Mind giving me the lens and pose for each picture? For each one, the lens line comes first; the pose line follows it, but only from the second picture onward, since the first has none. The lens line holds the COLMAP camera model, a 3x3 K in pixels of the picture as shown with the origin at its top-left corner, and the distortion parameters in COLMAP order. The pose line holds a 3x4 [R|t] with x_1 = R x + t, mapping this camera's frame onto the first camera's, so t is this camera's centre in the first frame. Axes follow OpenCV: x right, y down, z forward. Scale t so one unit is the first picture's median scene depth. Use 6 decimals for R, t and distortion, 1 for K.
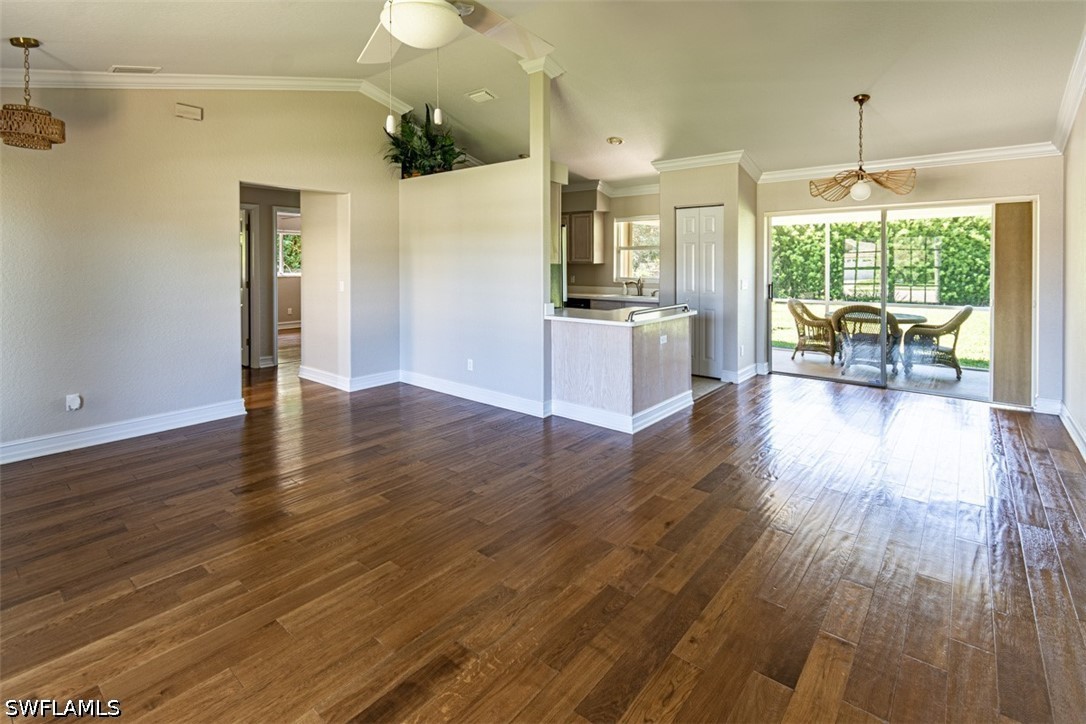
lens RADIAL K [[502.0, 0, 562.8], [0, 502.0, 278.9], [0, 0, 1]] dist [-0.001456, 0.000173]
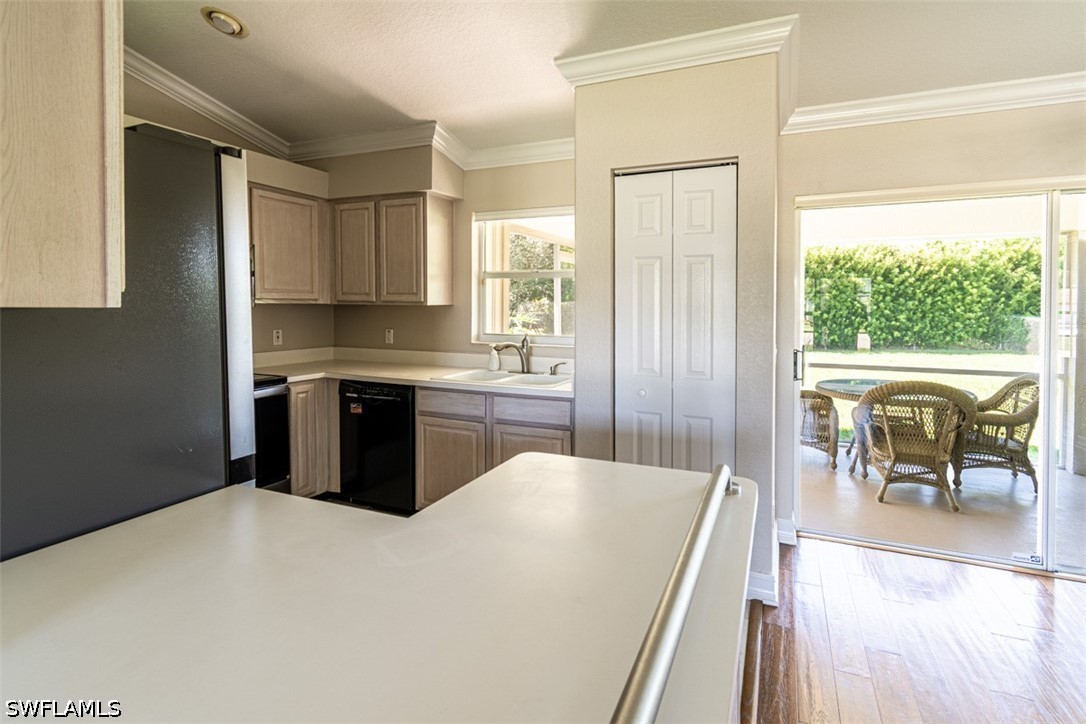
lens RADIAL K [[484.4, 0, 547.5], [0, 484.4, 321.3], [0, 0, 1]] dist [0.001521, 0.000247]
pose [[0.977267, -0.004179, 0.211973, 0.075067], [0.003826, 0.999991, 0.002076, -0.016225], [-0.211979, -0.001218, 0.977273, 0.534117]]
